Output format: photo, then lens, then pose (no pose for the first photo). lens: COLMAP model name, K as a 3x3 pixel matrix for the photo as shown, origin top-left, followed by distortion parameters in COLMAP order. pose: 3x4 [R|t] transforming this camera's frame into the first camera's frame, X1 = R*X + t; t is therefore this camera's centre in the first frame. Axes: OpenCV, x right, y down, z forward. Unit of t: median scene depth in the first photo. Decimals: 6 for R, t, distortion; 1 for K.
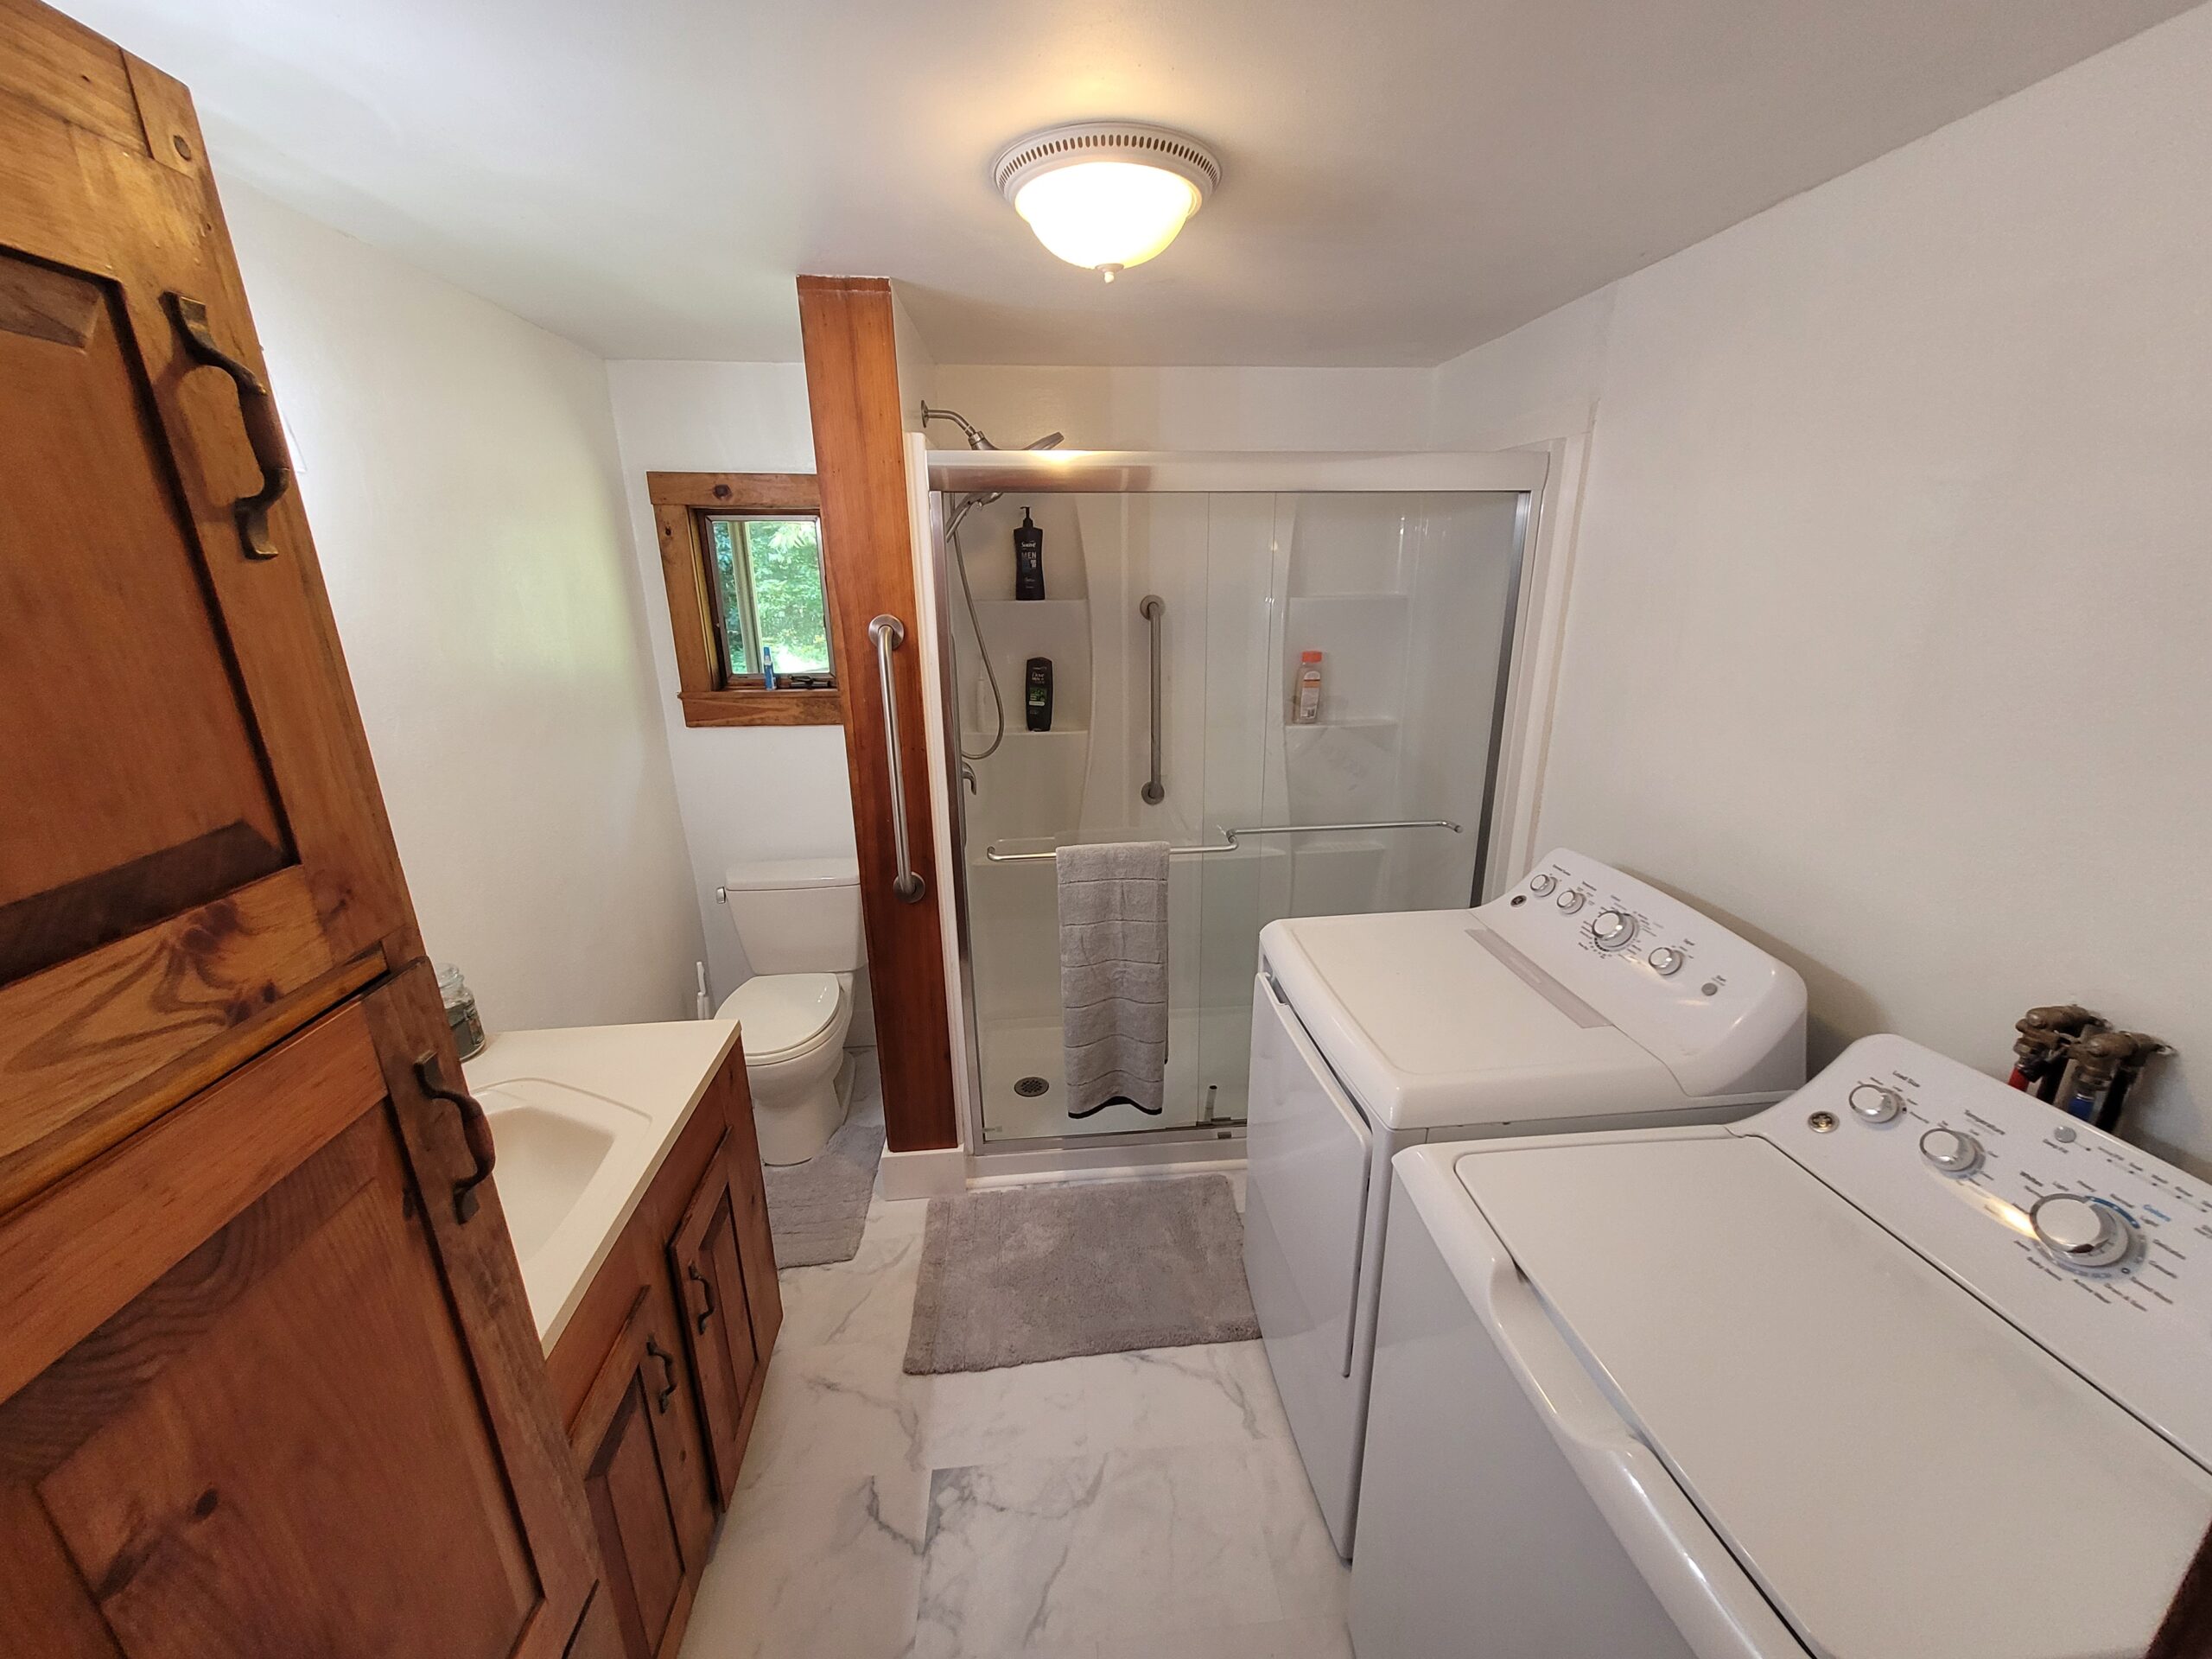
lens RADIAL K [[858.9, 0, 1107.0], [0, 858.9, 833.3], [0, 0, 1]] dist [0.001413, -0.000122]
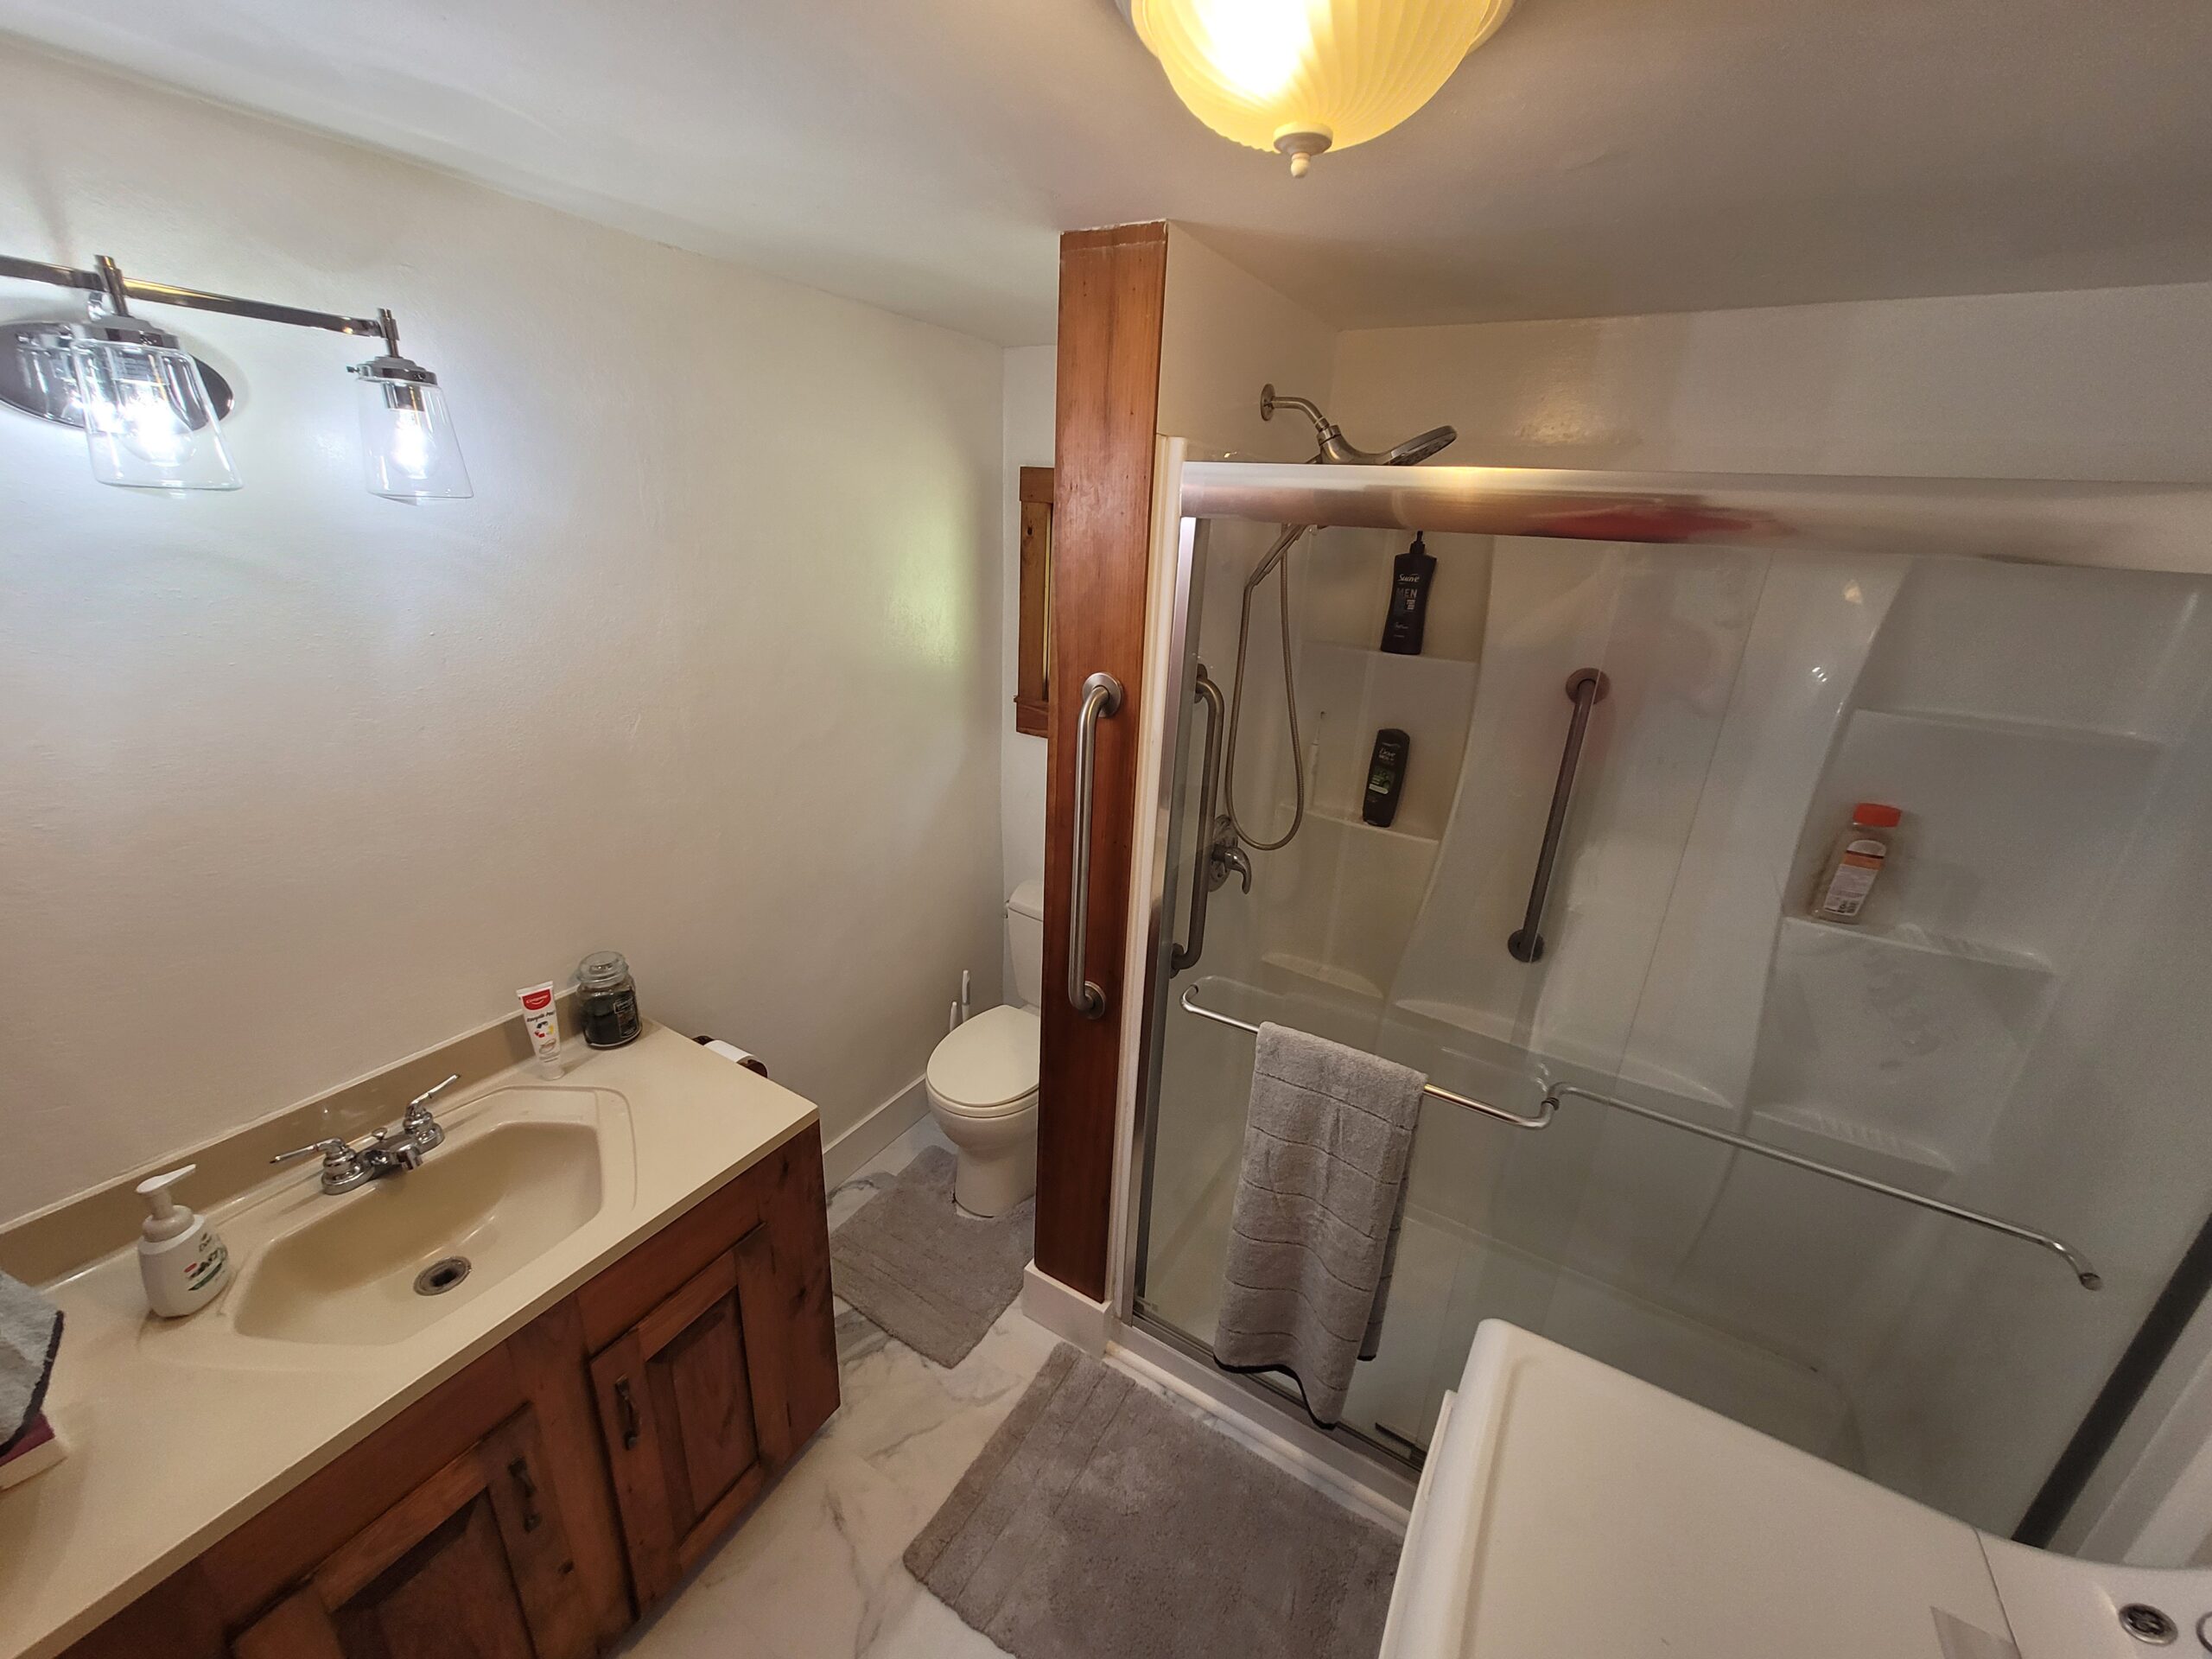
lens RADIAL K [[858.9, 0, 1109.2], [0, 858.9, 831.8], [0, 0, 1]] dist [0.001413, -0.000122]
pose [[0.806742, 0.250396, -0.535228, 0.150567], [-0.232878, 0.967198, 0.101471, -0.148978], [0.543080, 0.042782, 0.838591, 0.273525]]
